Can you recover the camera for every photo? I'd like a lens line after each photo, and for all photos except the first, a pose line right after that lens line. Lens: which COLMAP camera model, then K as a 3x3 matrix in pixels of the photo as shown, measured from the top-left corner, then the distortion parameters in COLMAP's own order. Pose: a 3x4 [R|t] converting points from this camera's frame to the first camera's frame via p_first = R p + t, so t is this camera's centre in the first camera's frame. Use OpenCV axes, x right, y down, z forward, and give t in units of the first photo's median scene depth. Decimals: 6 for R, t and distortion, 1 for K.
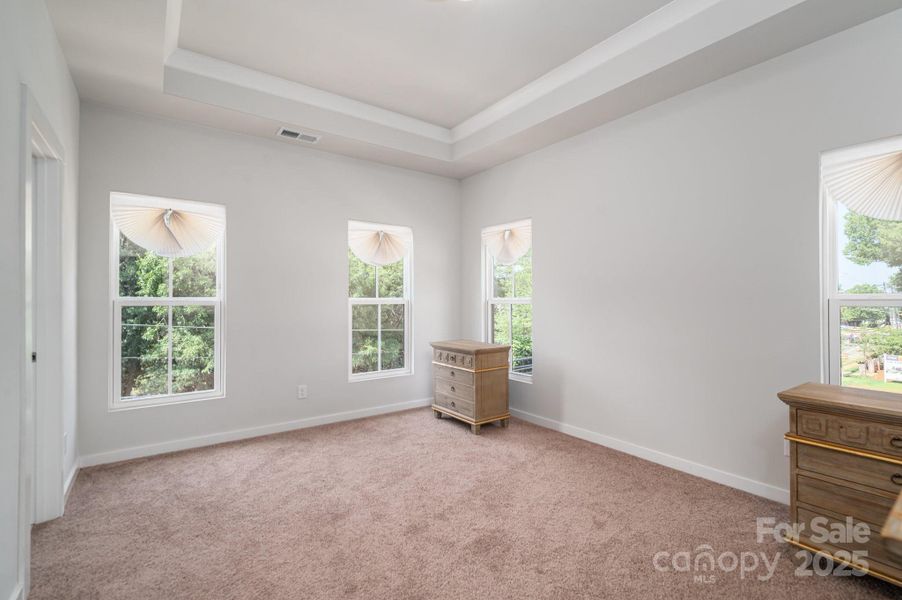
lens RADIAL K [[409.4, 0, 448.9], [0, 409.4, 296.8], [0, 0, 1]] dist [0.002932, 0.000274]
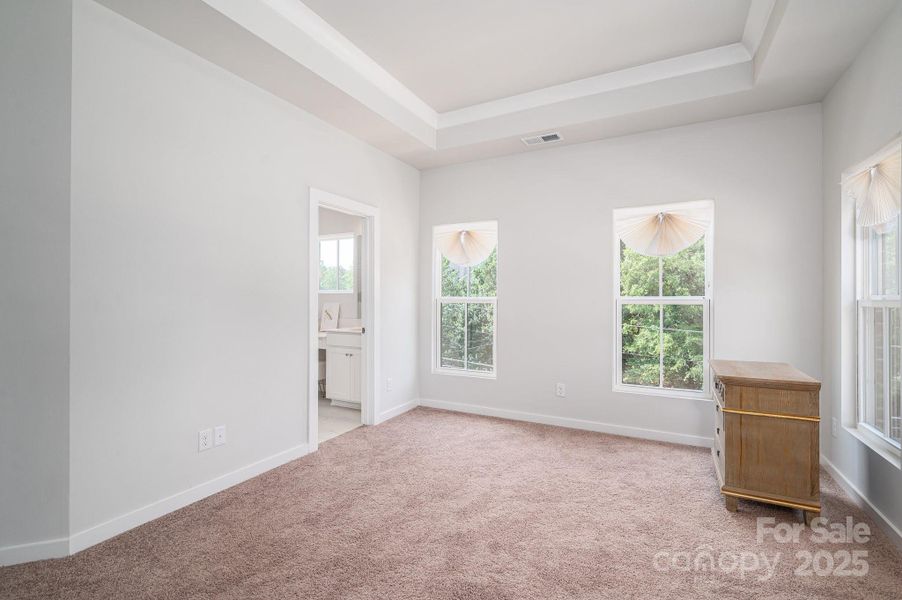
lens RADIAL K [[409.4, 0, 448.9], [0, 409.4, 296.8], [0, 0, 1]] dist [0.002932, 0.000274]
pose [[0.447665, -0.001247, -0.894200, 0.483145], [0.002887, 0.999996, 0.000051, 0.002888], [0.894197, -0.002604, 0.447667, 0.352253]]
